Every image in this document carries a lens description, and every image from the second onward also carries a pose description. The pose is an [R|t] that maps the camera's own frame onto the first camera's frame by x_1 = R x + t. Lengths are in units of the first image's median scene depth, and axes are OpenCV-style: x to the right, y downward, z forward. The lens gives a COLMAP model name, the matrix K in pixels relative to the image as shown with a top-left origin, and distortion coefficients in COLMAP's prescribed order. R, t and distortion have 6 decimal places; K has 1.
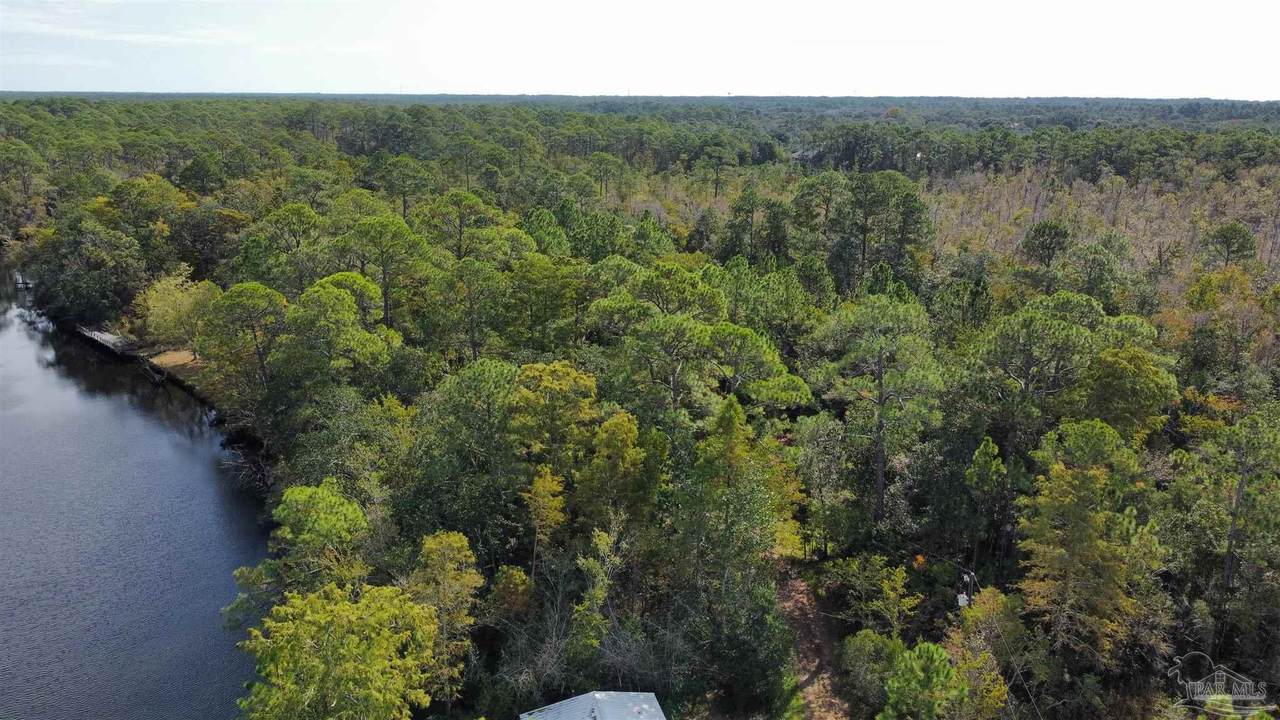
lens RADIAL K [[982.1, 0, 634.5], [0, 982.1, 358.5], [0, 0, 1]] dist [-0.003644, 0.005262]
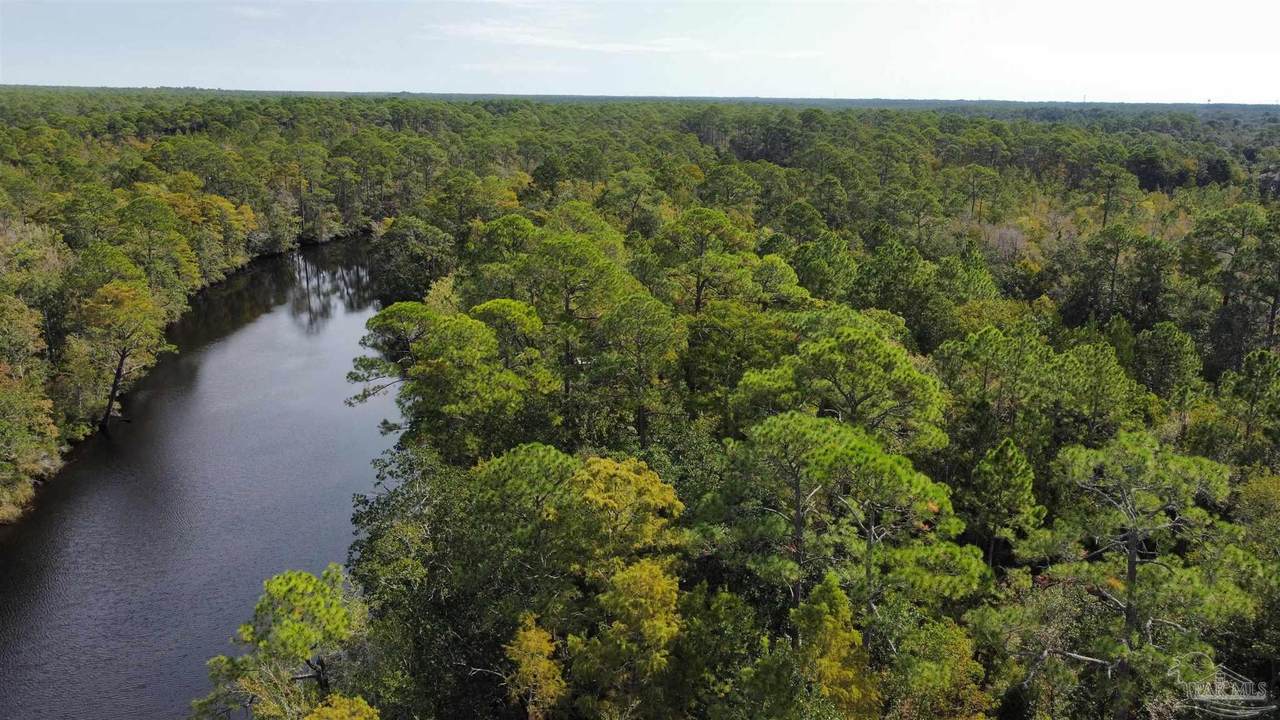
lens RADIAL K [[982.1, 0, 634.5], [0, 982.1, 358.5], [0, 0, 1]] dist [-0.003644, 0.005262]
pose [[0.909899, 0.112479, -0.399289, 0.116914], [-0.114390, 0.993252, 0.019127, -0.049526], [0.398746, 0.028271, 0.916626, 0.199337]]
